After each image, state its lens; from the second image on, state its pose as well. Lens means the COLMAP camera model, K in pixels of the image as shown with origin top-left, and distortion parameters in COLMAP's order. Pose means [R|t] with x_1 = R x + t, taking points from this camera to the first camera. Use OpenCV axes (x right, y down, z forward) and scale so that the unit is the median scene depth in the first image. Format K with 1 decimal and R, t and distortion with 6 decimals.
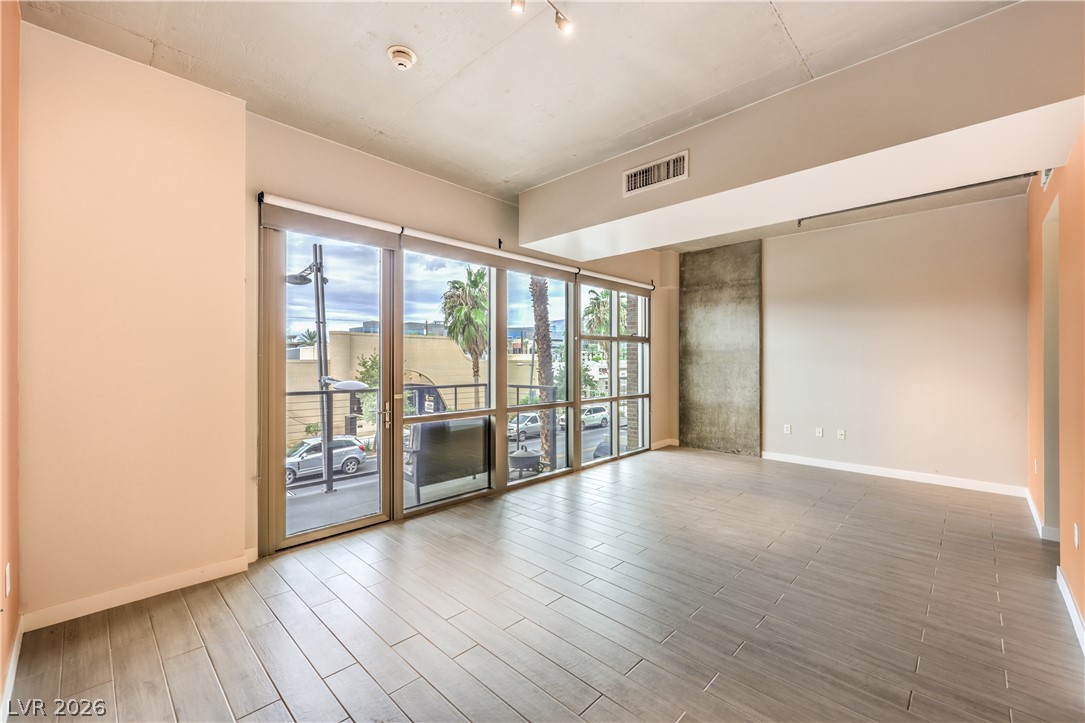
lens RADIAL K [[447.4, 0, 551.7], [0, 447.4, 359.7], [0, 0, 1]] dist [0.000880, -0.000231]
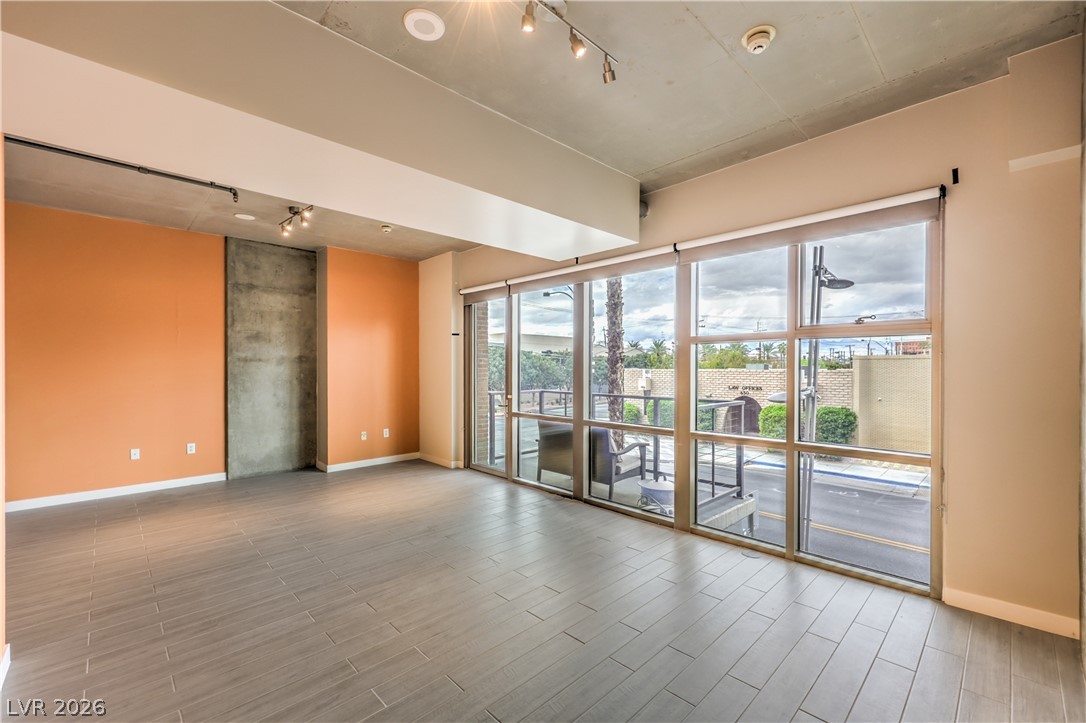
lens RADIAL K [[447.8, 0, 547.1], [0, 447.8, 373.7], [0, 0, 1]] dist [0.000880, -0.000231]
pose [[-0.039348, 0.013661, -0.999132, 0.900728], [0.004288, 0.999900, 0.013503, -0.009720], [0.999216, -0.003753, -0.039402, 0.952068]]
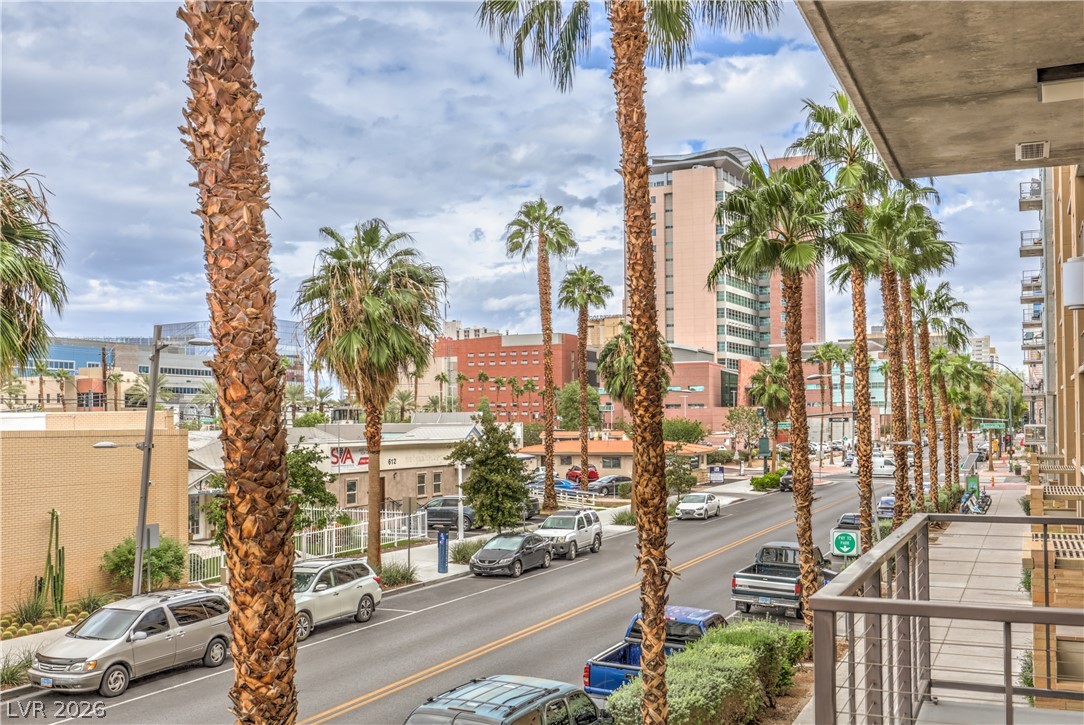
lens RADIAL K [[1063.9, 0, 547.3], [0, 1063.9, 402.7], [0, 0, 1]] dist [0.007694, 0.000000]
pose [[0.945933, -0.001762, 0.324357, -0.139191], [0.006982, 0.999864, -0.014930, -0.045347], [-0.324286, 0.016387, 0.945817, 1.264871]]
